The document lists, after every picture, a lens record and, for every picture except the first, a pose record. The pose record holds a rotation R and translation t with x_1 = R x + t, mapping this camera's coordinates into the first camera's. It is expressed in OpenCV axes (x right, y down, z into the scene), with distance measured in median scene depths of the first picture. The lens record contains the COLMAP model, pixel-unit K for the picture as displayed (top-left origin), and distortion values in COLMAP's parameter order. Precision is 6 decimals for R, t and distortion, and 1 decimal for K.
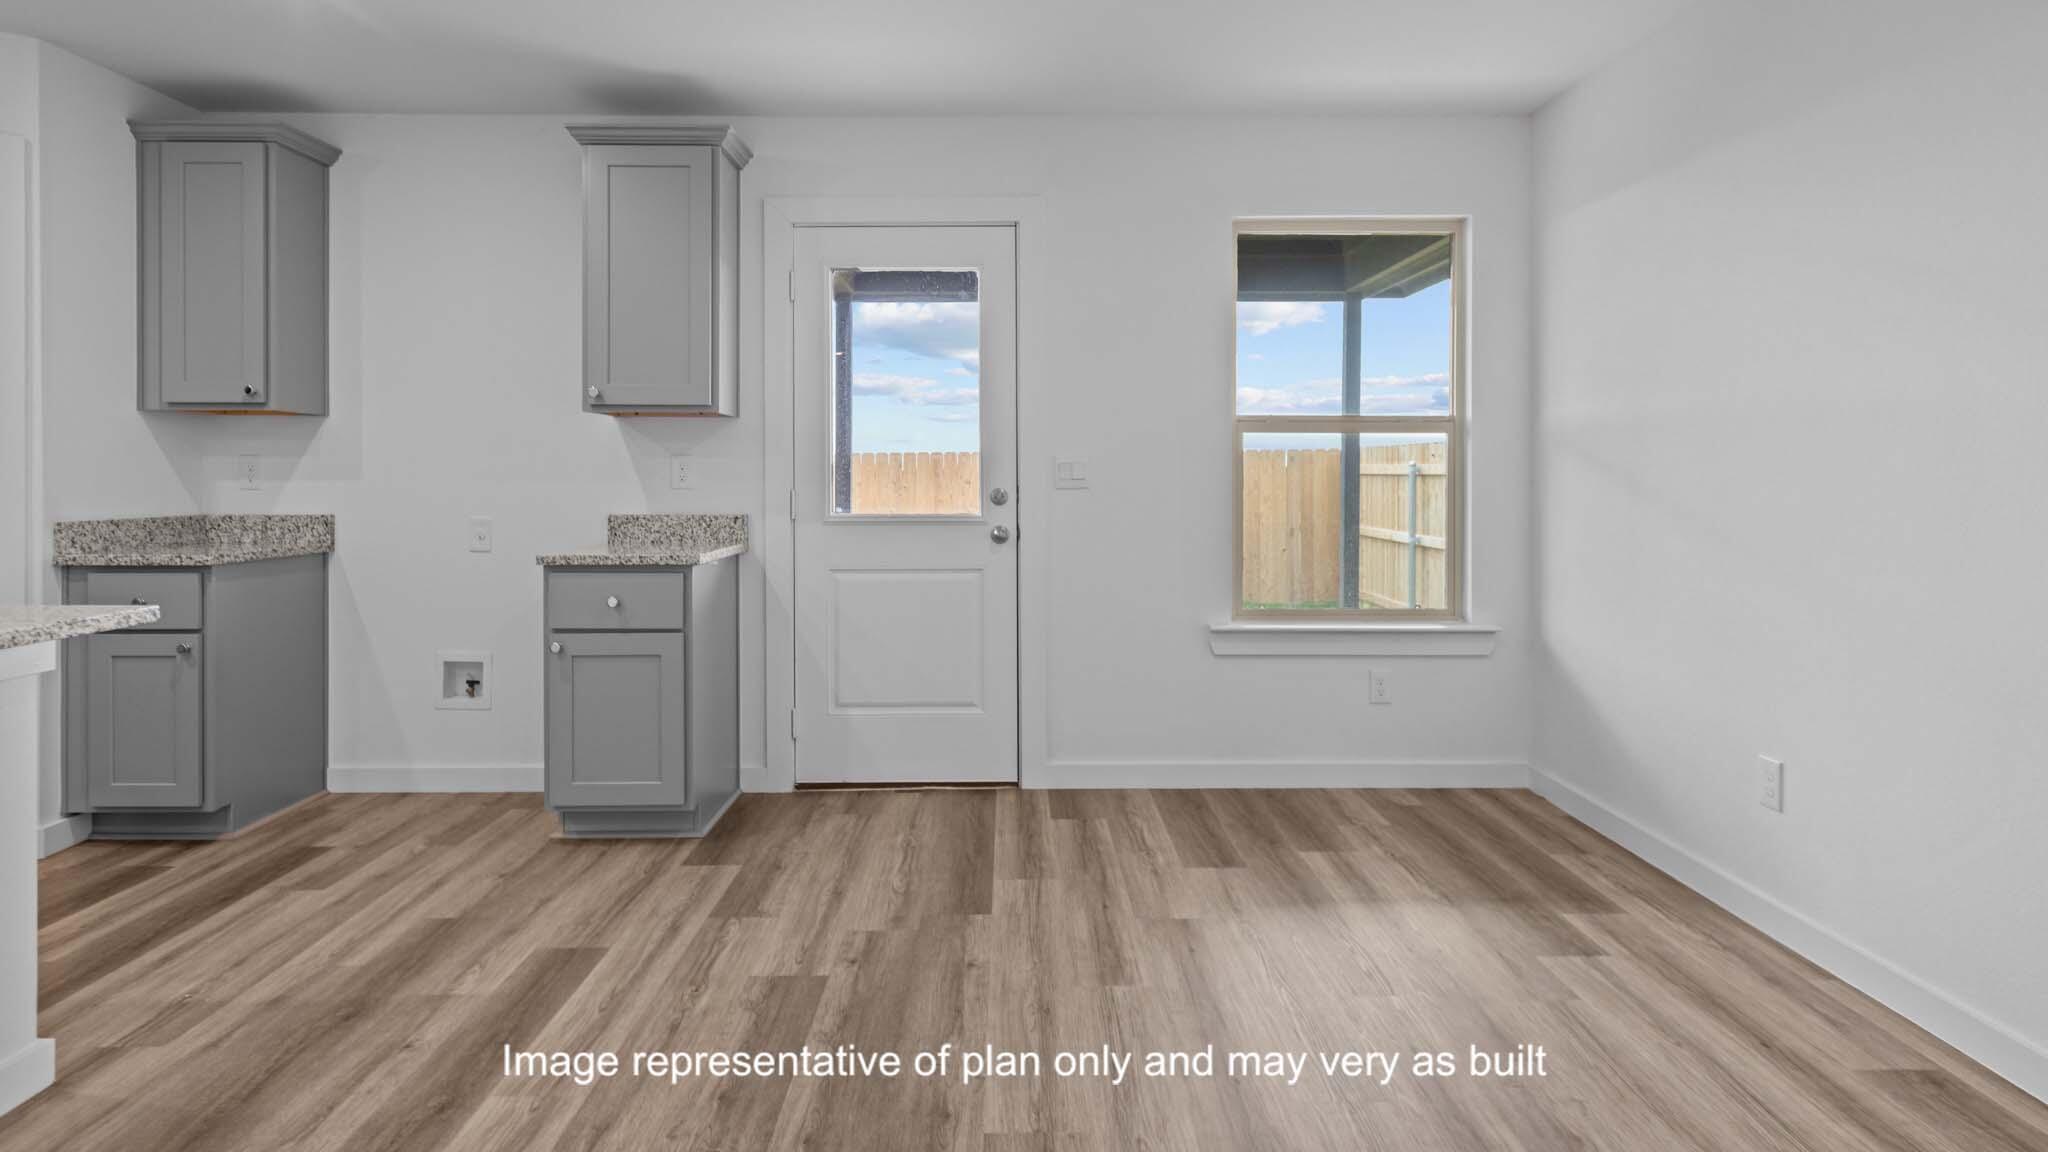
lens RADIAL K [[1165.6, 0, 1014.9], [0, 1165.6, 474.3], [0, 0, 1]] dist [0.008017, 0.005968]
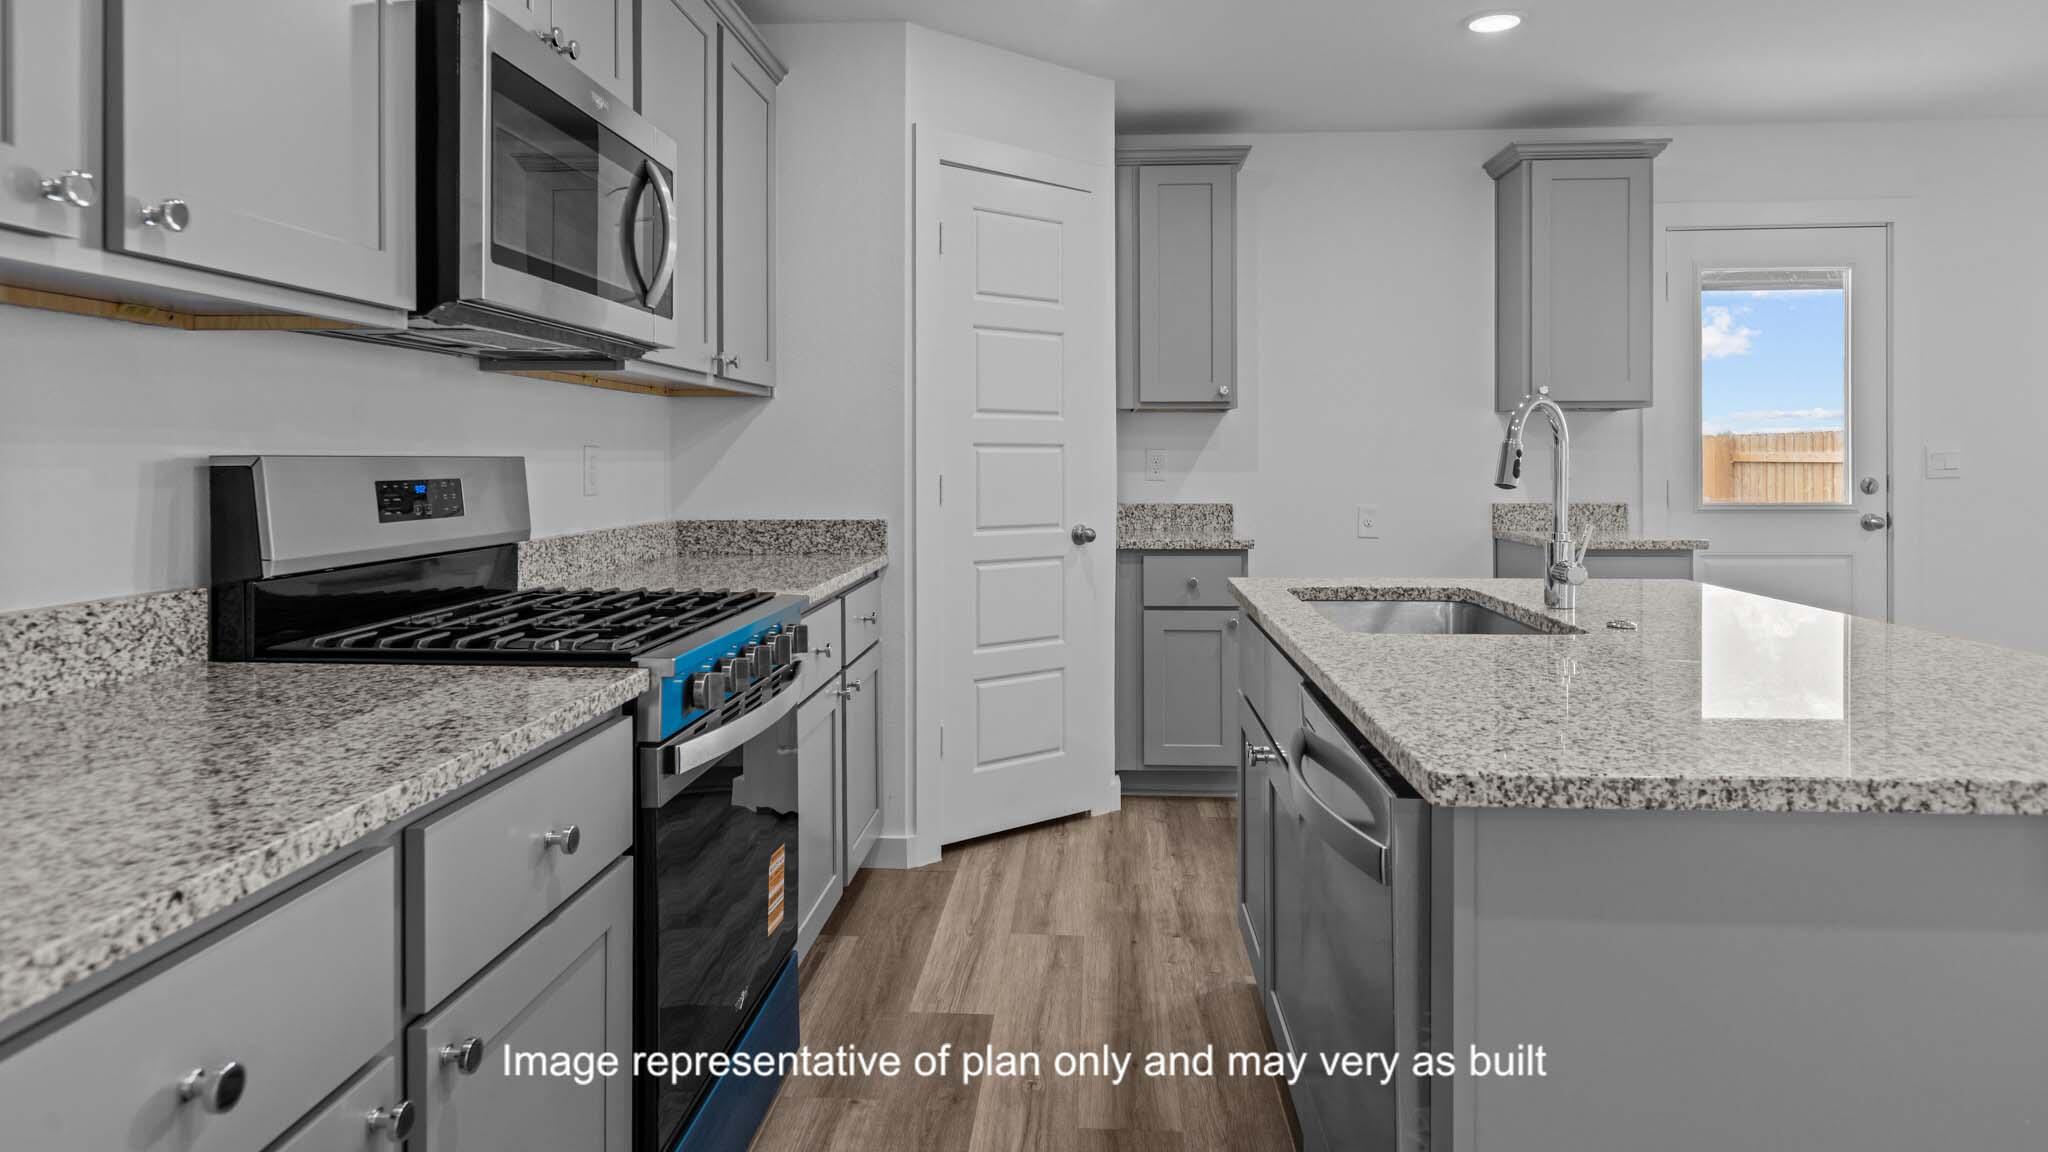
lens RADIAL K [[1175.3, 0, 1005.6], [0, 1175.3, 473.0], [0, 0, 1]] dist [-0.009469, 0.001333]
pose [[0.996653, -0.002835, -0.081696, -0.741651], [0.003819, 0.999922, 0.011891, -0.008218], [0.081656, -0.012163, 0.996586, -0.116500]]
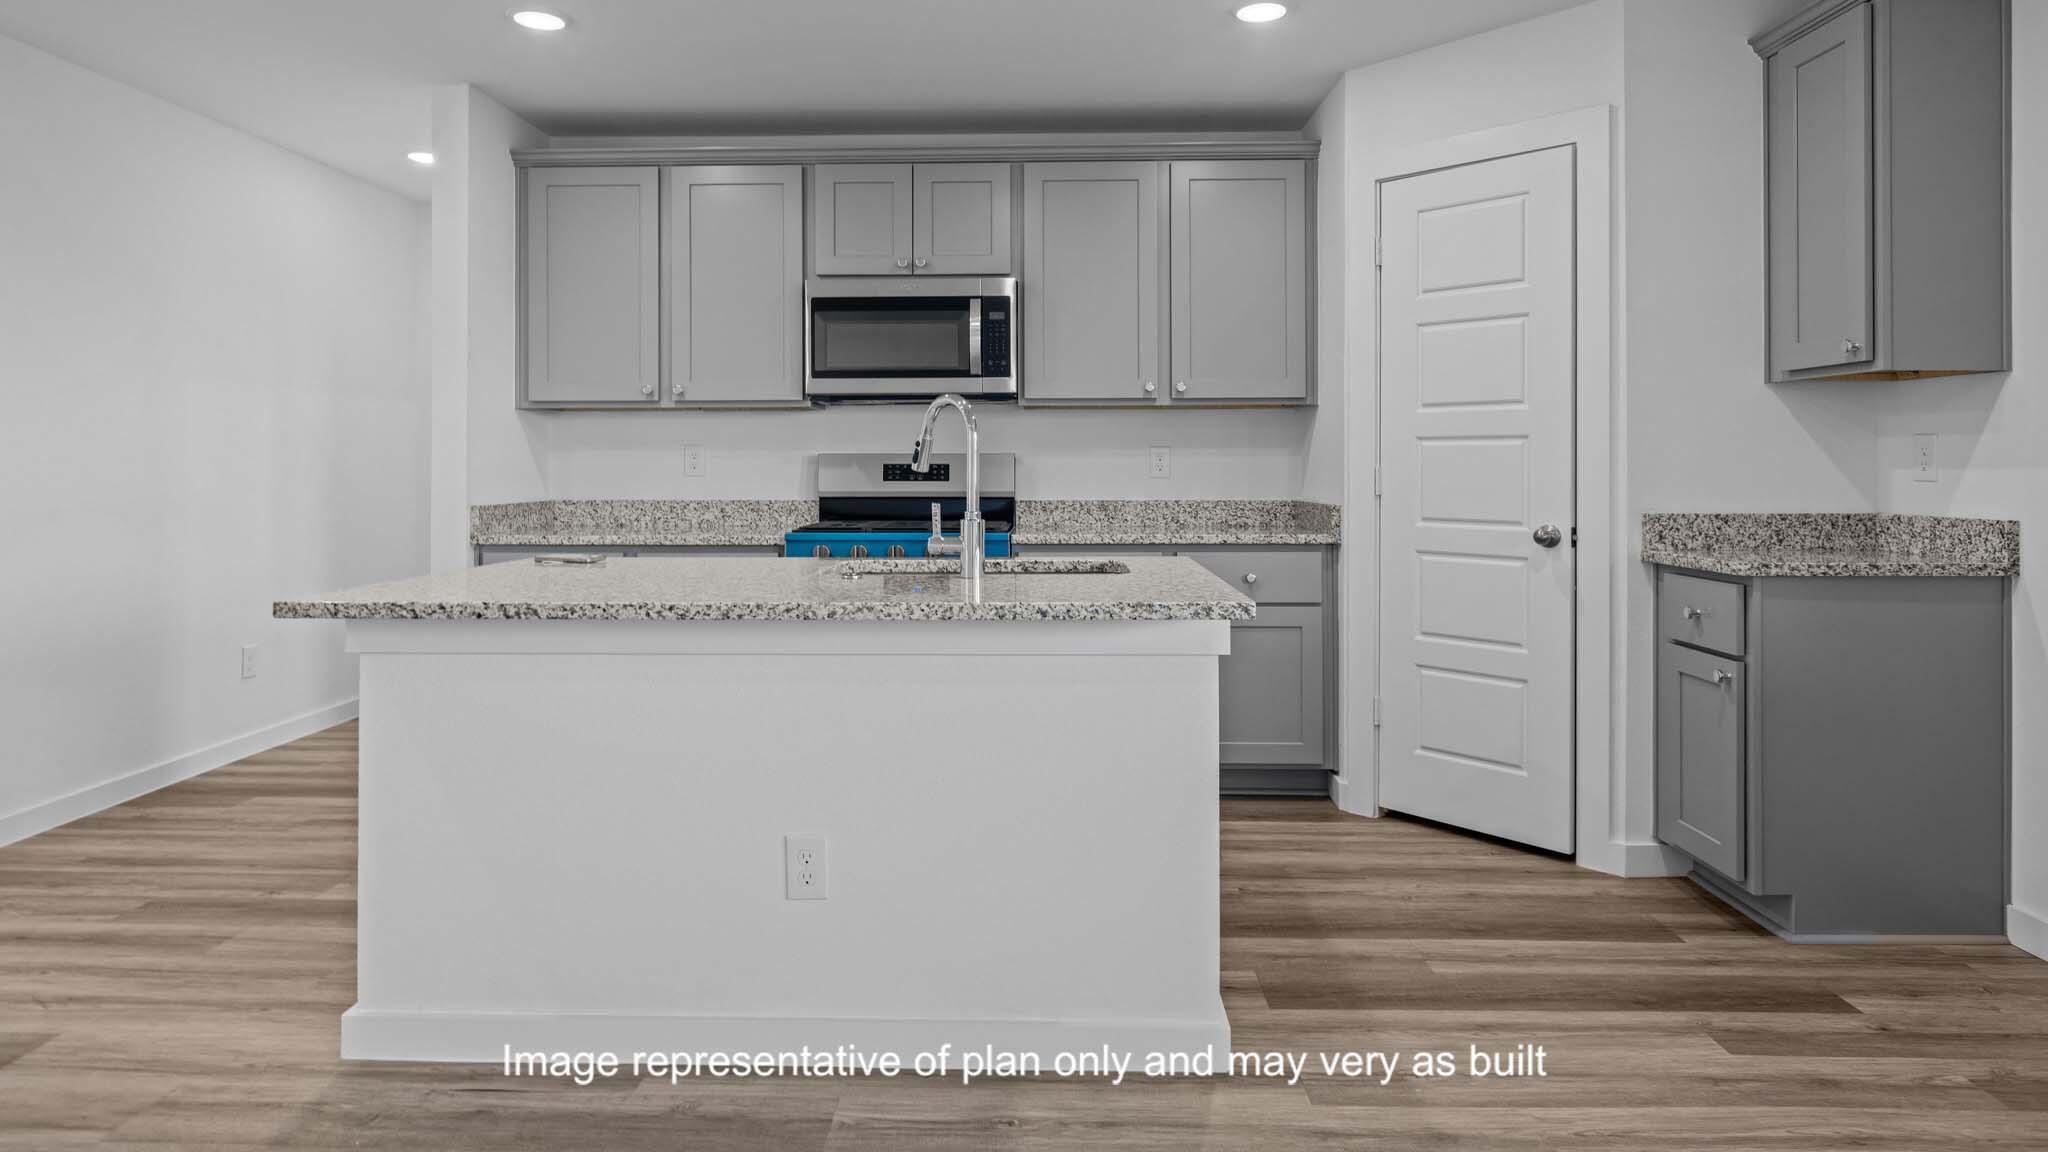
lens RADIAL K [[1175.3, 0, 1004.2], [0, 1175.3, 465.1], [0, 0, 1]] dist [-0.009469, 0.001333]
pose [[-0.042984, -0.005666, -0.999060, 0.100113], [0.000995, 0.999983, -0.005714, 0.006984], [0.999075, -0.001240, -0.042978, 0.486249]]
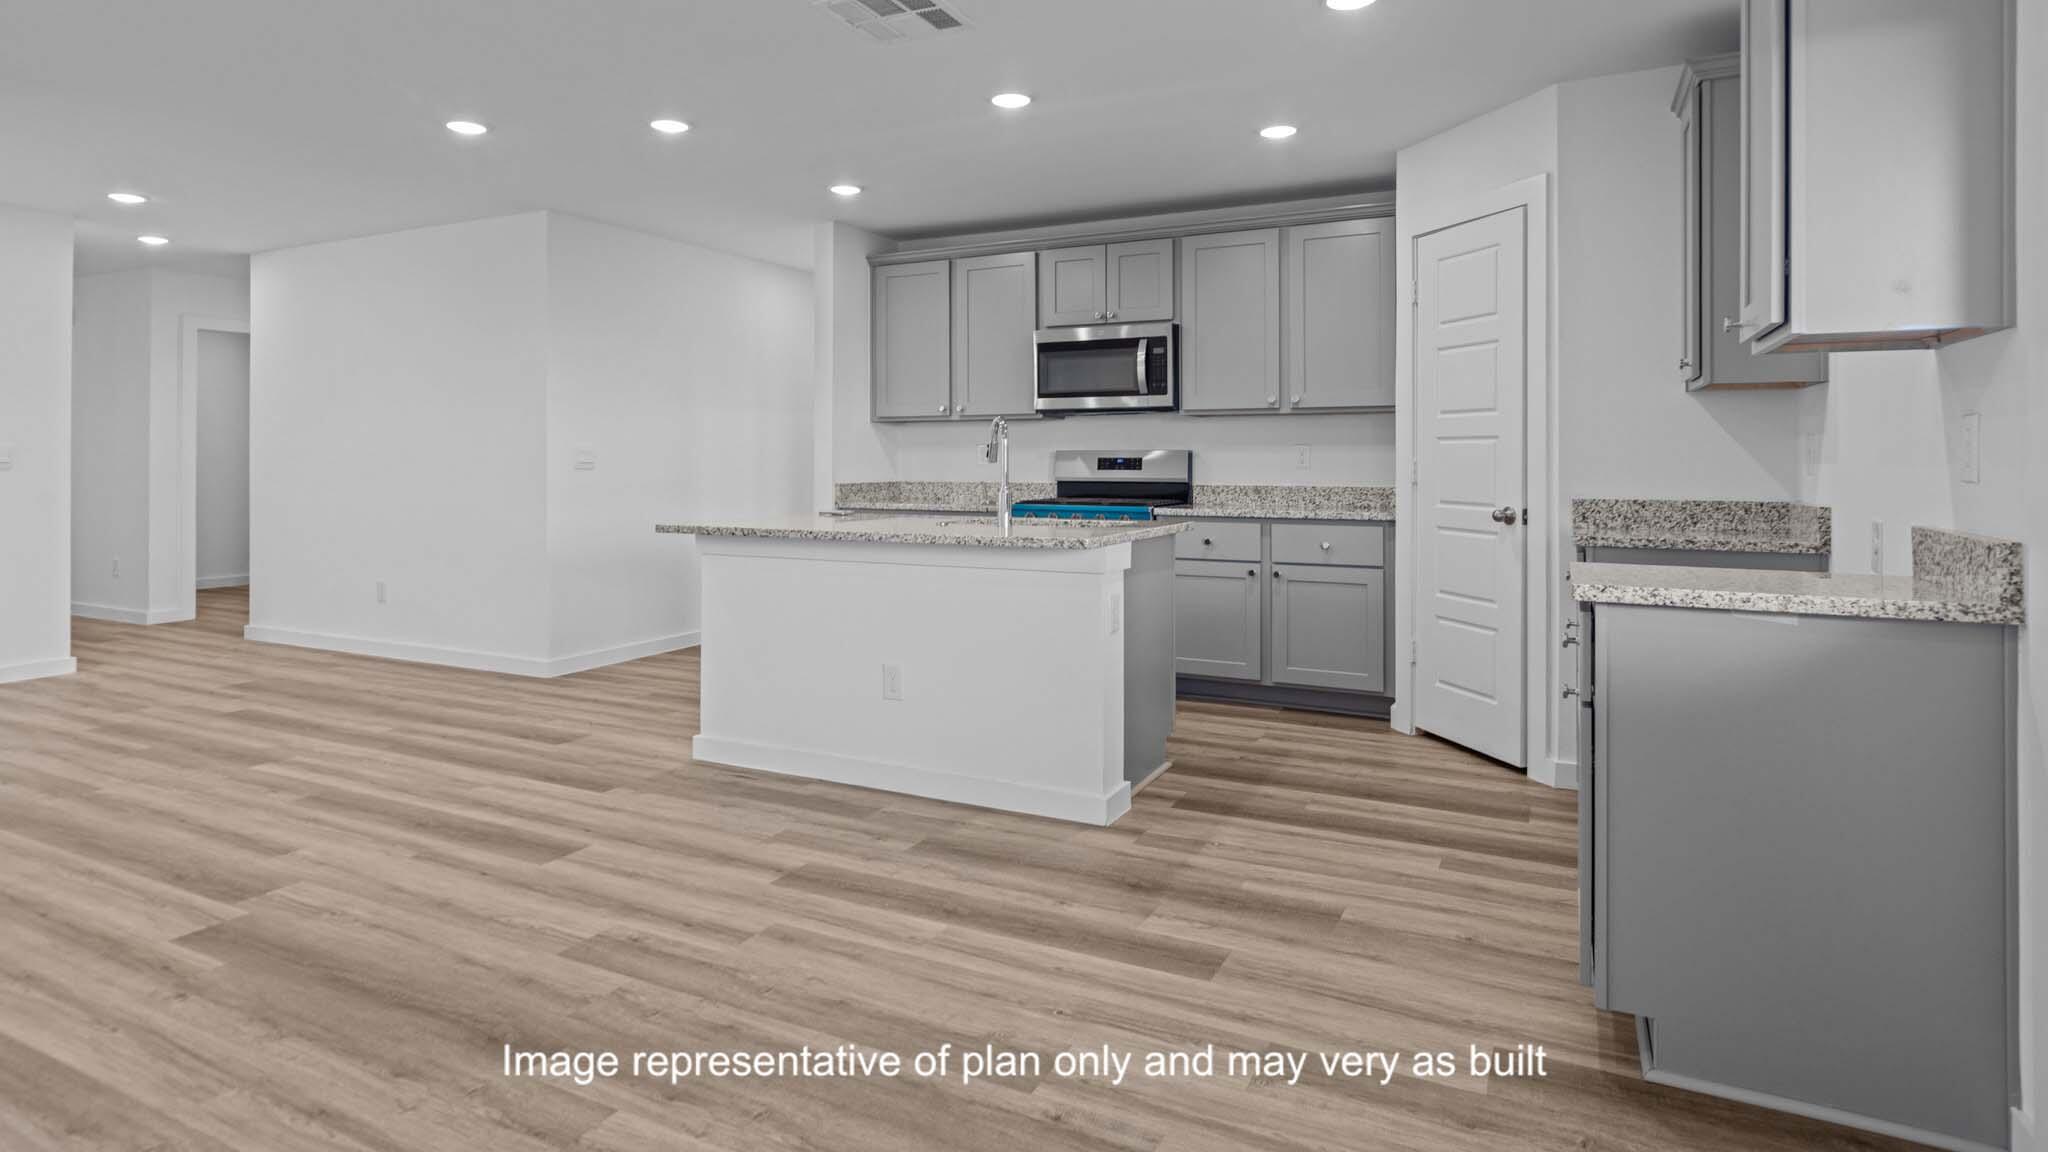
lens RADIAL K [[1090.8, 0, 1000.5], [0, 1090.8, 460.9], [0, 0, 1]] dist [-0.000643, 0.001090]
pose [[-0.471924, -0.002908, -0.881634, 0.335017], [-0.002601, 0.999995, -0.001906, 0.006865], [0.881635, 0.001394, -0.471930, 0.902282]]
